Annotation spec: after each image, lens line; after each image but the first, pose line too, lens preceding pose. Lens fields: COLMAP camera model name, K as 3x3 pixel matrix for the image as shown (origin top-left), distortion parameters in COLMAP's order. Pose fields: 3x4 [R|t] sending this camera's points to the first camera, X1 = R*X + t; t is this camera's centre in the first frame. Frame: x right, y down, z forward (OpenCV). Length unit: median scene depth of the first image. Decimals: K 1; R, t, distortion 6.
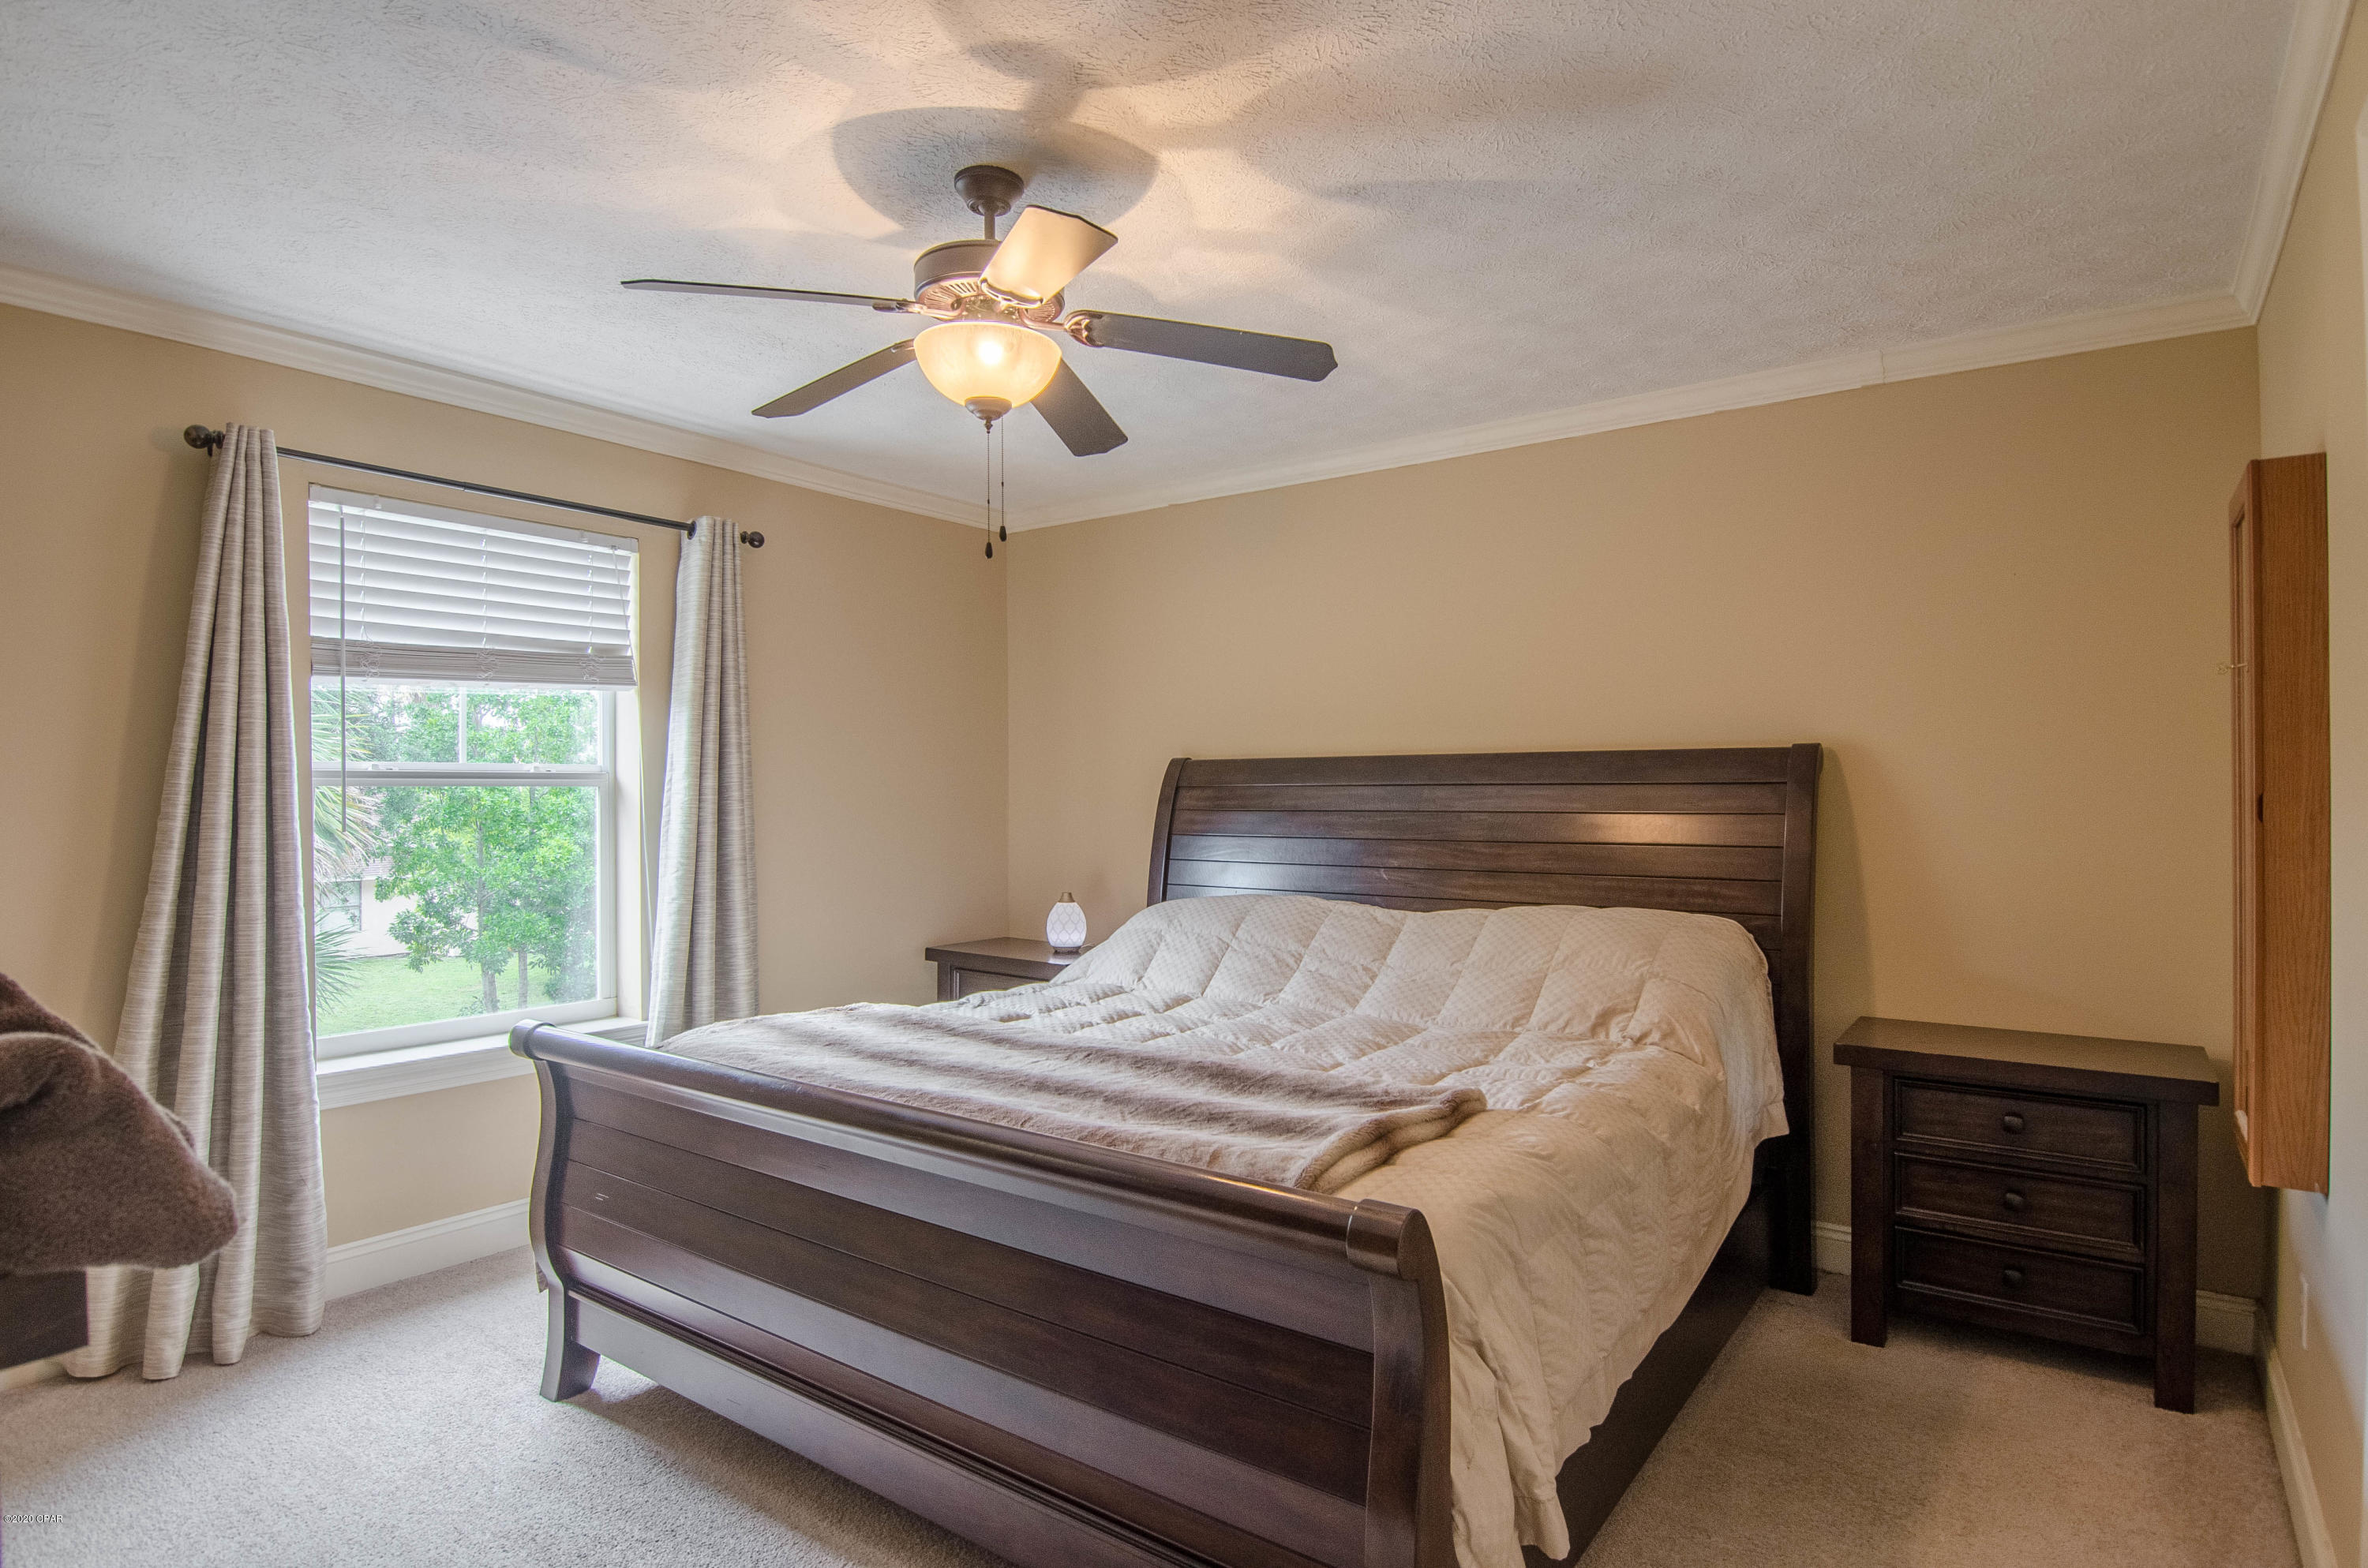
lens RADIAL K [[1271.7, 0, 1184.0], [0, 1271.7, 784.0], [0, 0, 1]] dist [-0.001294, -0.000293]
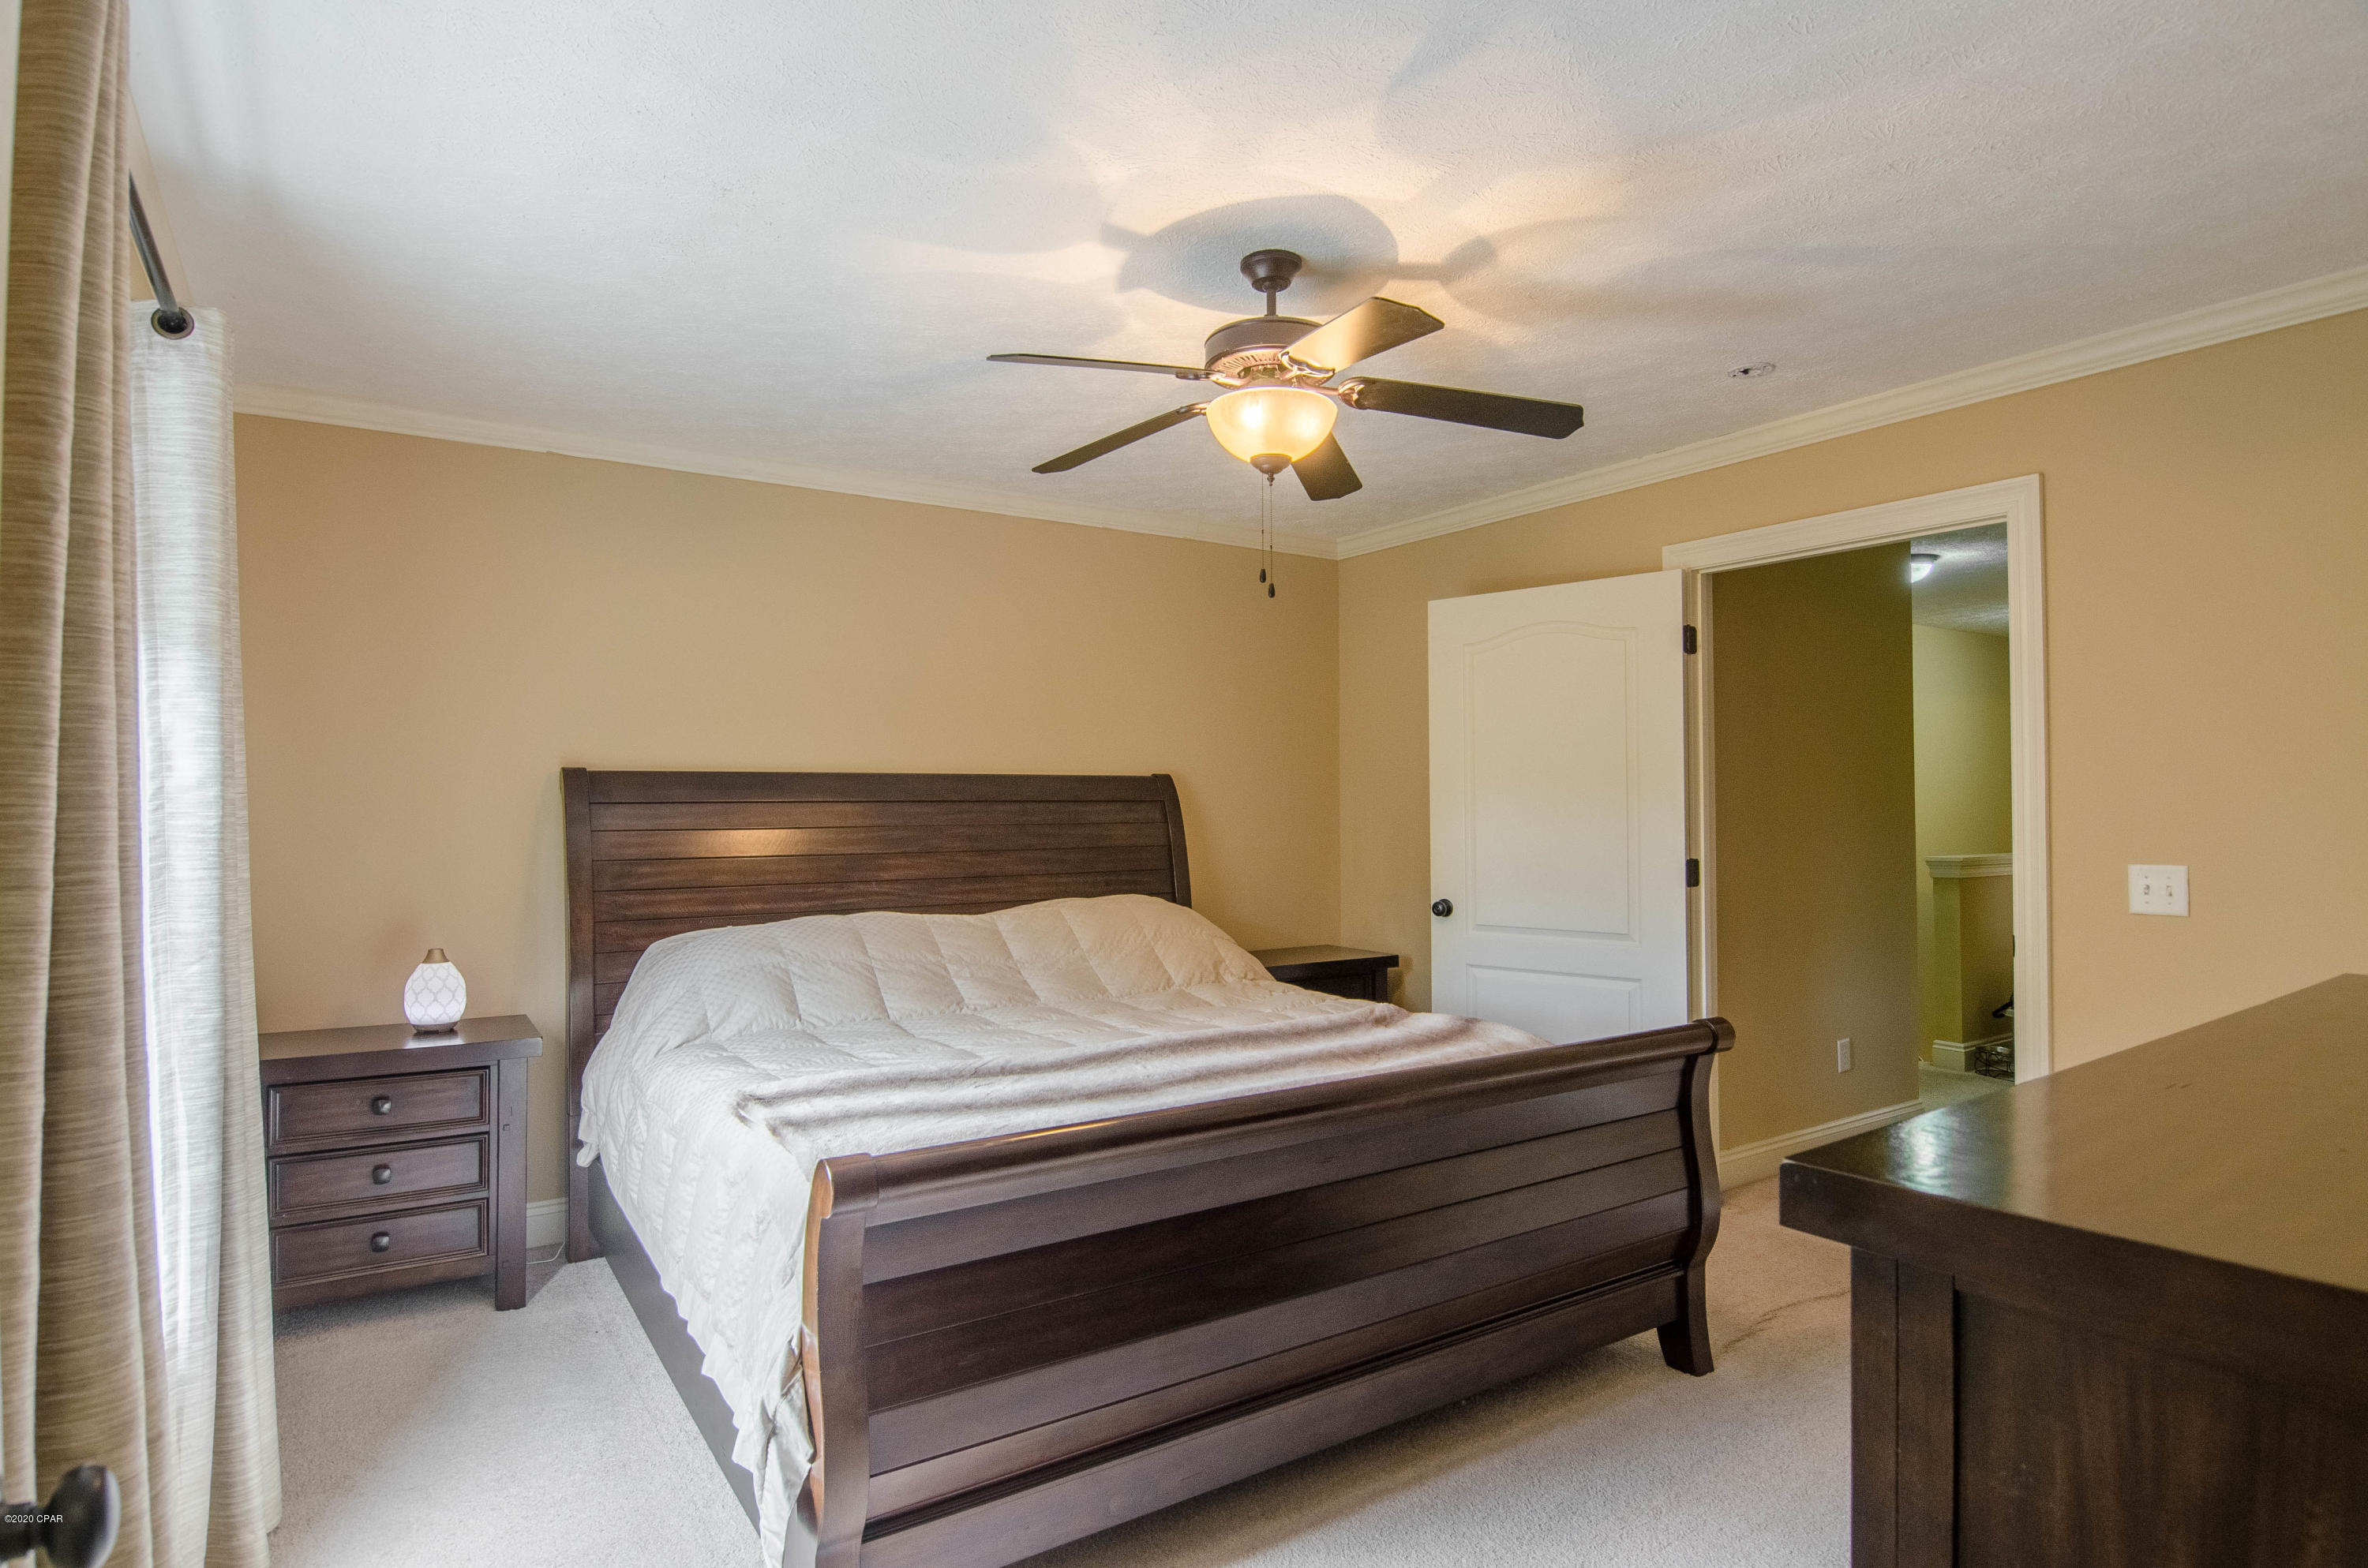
lens RADIAL K [[1271.7, 0, 1184.0], [0, 1271.7, 784.0], [0, 0, 1]] dist [-0.001294, -0.000293]
pose [[0.350944, 0.016099, 0.936258, -0.741693], [-0.001852, 0.999862, -0.016499, 0.003272], [-0.936395, 0.004056, 0.350925, 0.411276]]
